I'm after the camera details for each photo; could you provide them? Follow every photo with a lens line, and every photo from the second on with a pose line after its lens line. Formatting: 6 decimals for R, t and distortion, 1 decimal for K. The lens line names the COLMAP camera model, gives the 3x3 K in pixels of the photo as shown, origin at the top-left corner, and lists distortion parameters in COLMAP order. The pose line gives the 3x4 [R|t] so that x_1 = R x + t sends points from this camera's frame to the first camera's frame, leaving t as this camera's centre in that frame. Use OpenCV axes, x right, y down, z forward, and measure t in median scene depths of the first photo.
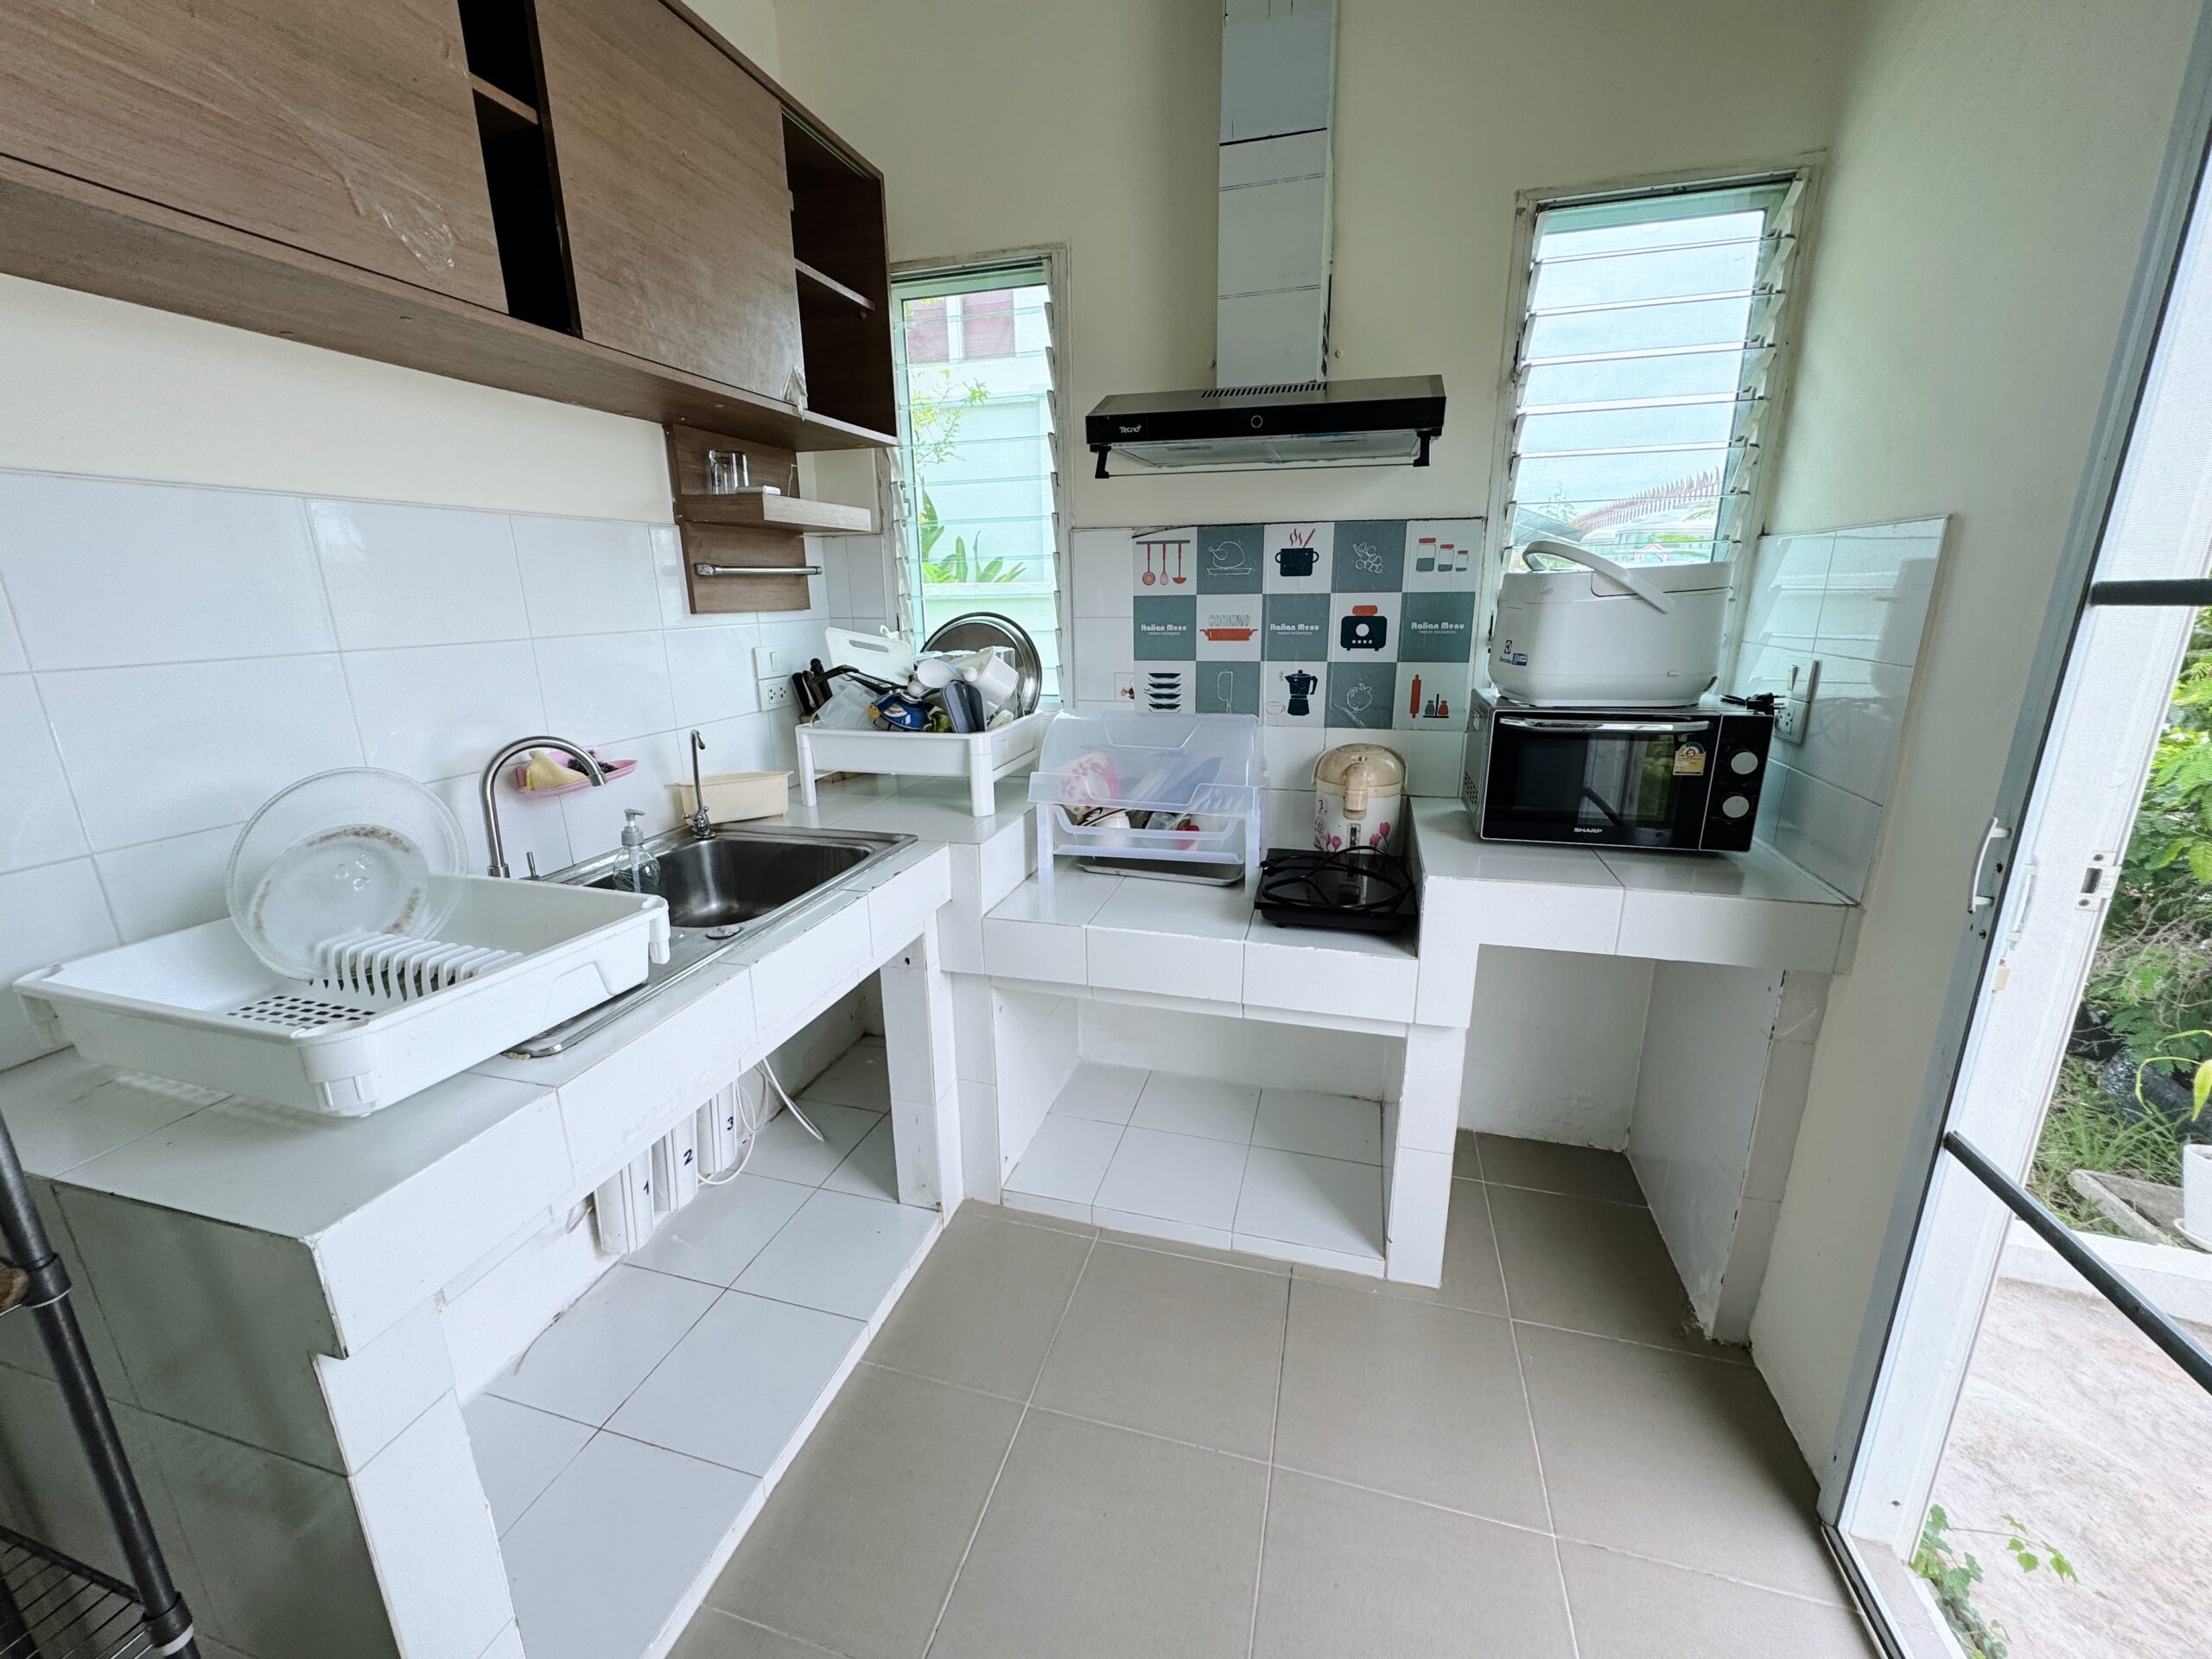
lens RADIAL K [[886.8, 0, 1100.6], [0, 886.8, 821.5], [0, 0, 1]] dist [-0.009882, 0.003202]
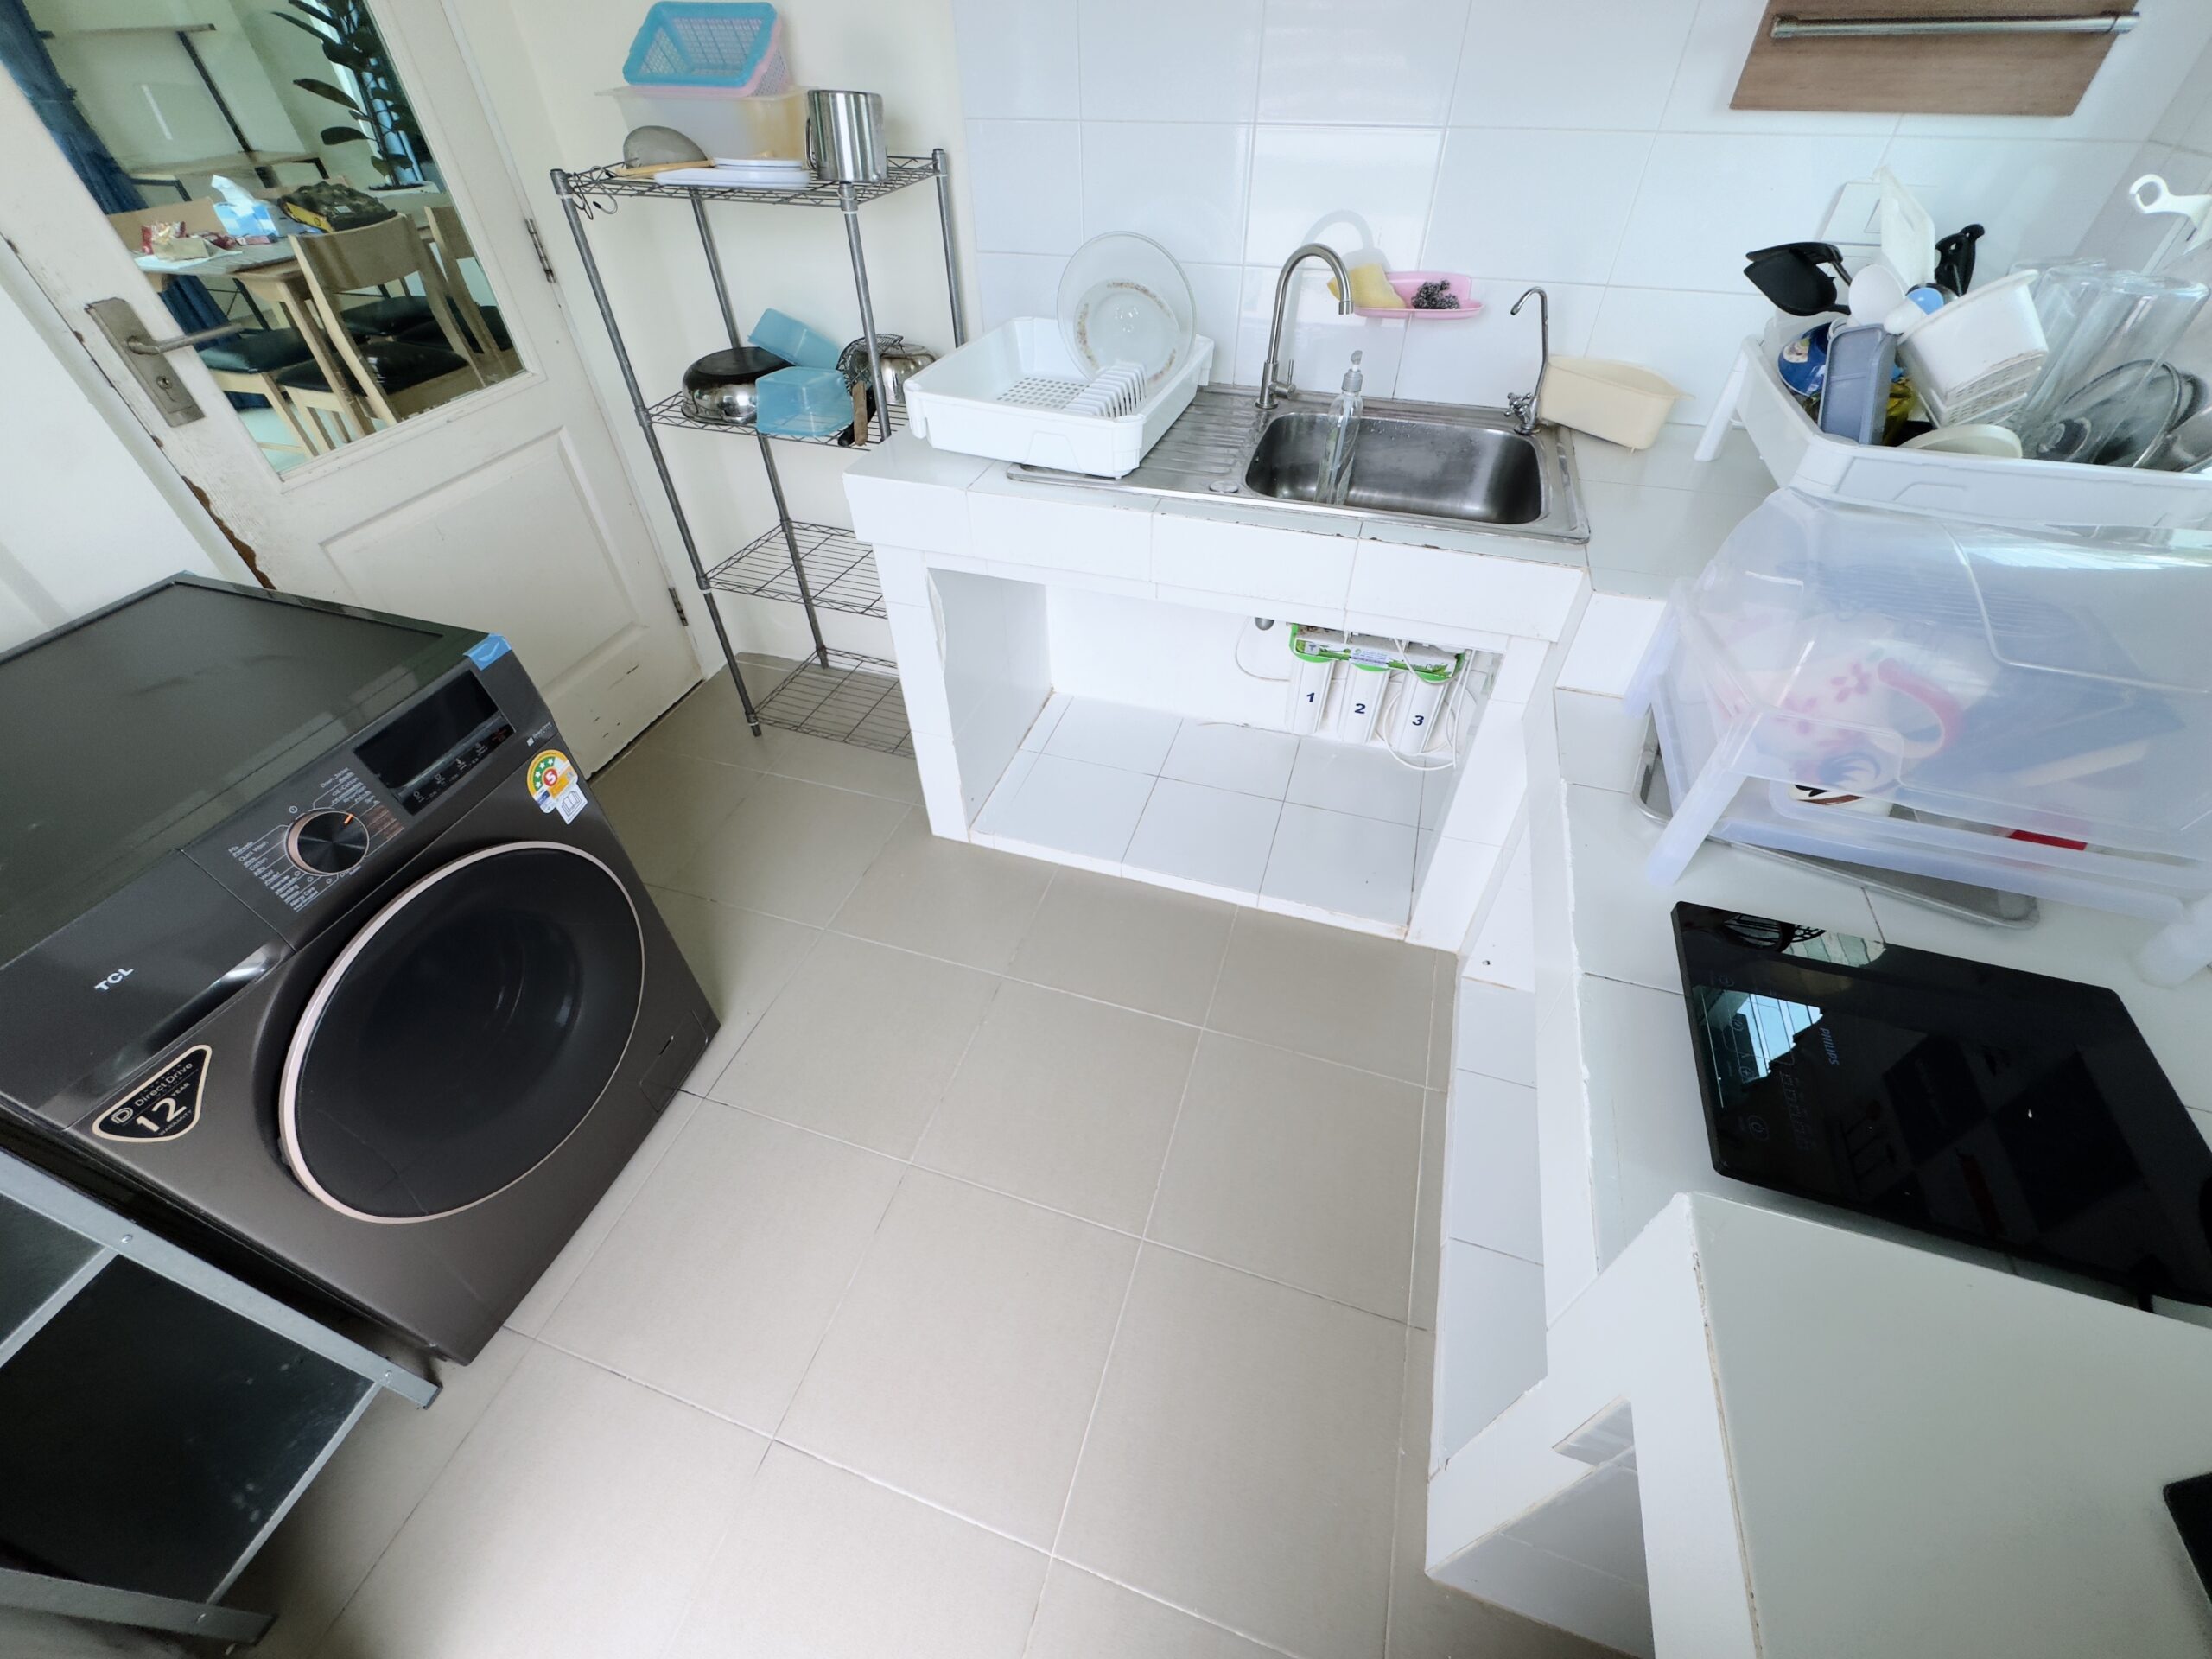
lens RADIAL K [[886.8, 0, 1100.6], [0, 886.8, 821.5], [0, 0, 1]] dist [-0.009882, 0.003202]
pose [[-0.028867, 0.698739, -0.714794, 0.435435], [-0.245377, 0.688258, 0.682709, -0.202680], [0.968998, 0.195101, 0.151587, 0.533716]]
